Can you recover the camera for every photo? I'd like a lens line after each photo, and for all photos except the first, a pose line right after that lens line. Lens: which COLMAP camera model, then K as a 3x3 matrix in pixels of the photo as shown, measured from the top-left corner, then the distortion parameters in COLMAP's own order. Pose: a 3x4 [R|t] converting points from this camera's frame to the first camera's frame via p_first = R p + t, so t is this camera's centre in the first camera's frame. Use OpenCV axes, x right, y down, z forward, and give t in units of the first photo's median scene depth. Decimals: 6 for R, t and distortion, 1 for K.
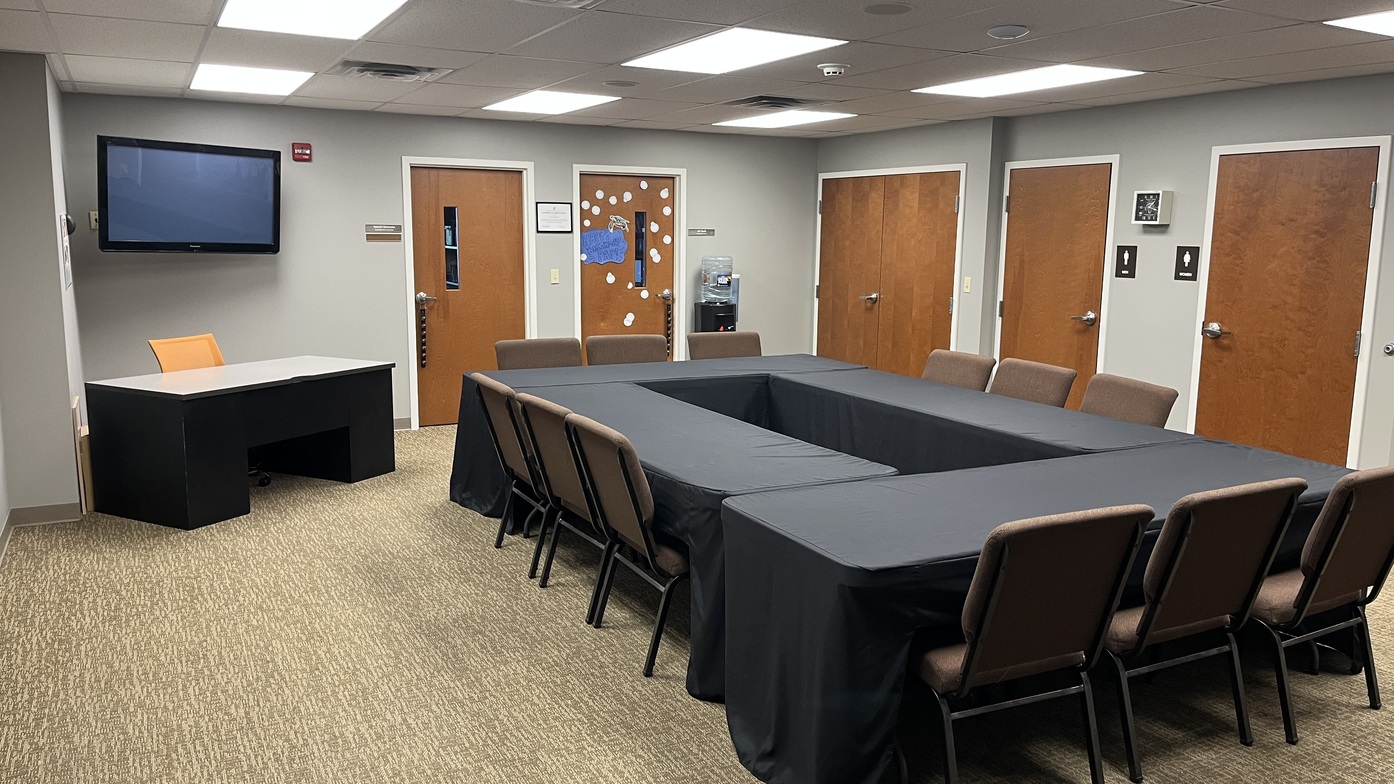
lens RADIAL K [[1053.4, 0, 703.5], [0, 1053.4, 397.5], [0, 0, 1]] dist [0.072225, -0.099765]
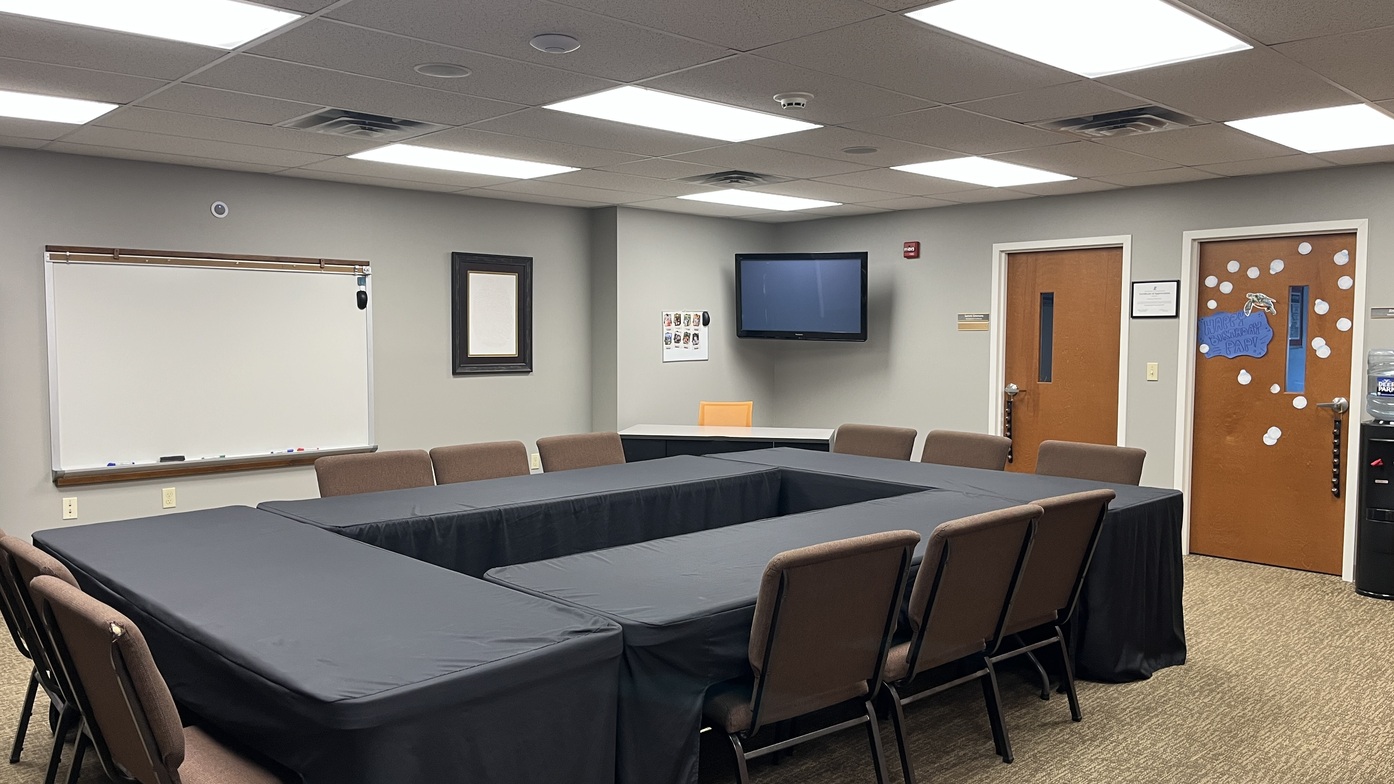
lens RADIAL K [[1053.4, 0, 703.5], [0, 1053.4, 397.5], [0, 0, 1]] dist [0.072225, -0.099765]
pose [[0.282477, 0.048982, -0.958023, 0.538183], [-0.149241, 0.988779, 0.006550, -0.049596], [0.947594, 0.141126, 0.286618, 0.448163]]
